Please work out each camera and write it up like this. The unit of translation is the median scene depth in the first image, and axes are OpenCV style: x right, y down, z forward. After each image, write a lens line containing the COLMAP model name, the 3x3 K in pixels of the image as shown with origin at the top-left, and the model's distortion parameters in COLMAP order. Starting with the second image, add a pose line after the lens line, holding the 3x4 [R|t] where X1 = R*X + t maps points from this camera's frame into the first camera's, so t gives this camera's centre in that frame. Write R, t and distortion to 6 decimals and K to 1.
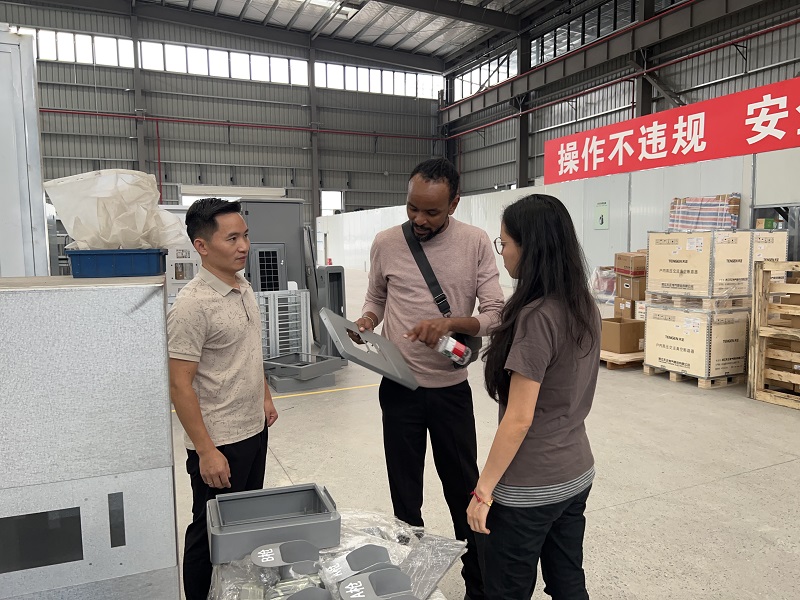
lens RADIAL K [[603.6, 0, 395.9], [0, 603.6, 304.9], [0, 0, 1]] dist [0.004663, -0.009186]
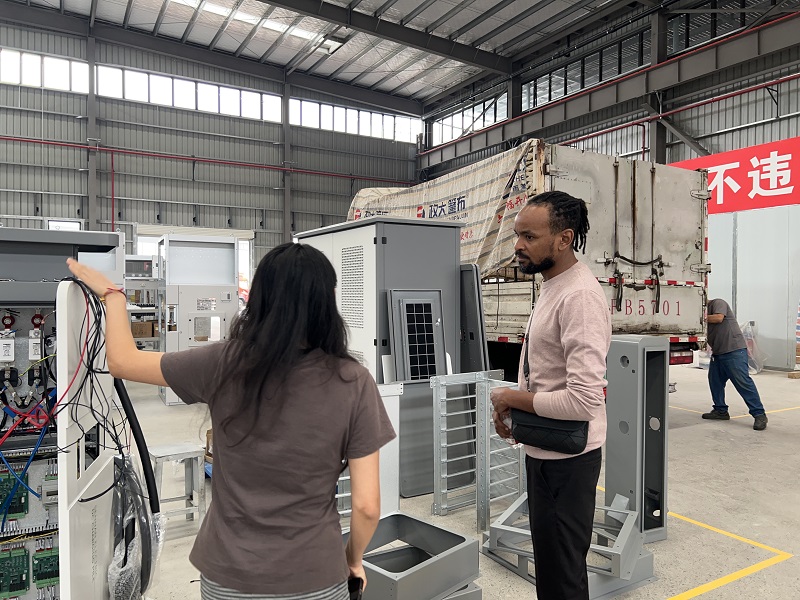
lens RADIAL K [[603.6, 0, 395.9], [0, 603.6, 304.9], [0, 0, 1]] dist [0.004663, -0.009186]
pose [[0.995033, 0.011248, 0.098905, -0.062752], [-0.003149, 0.996655, -0.081669, -0.008326], [-0.099493, 0.080952, 0.991740, 0.088790]]
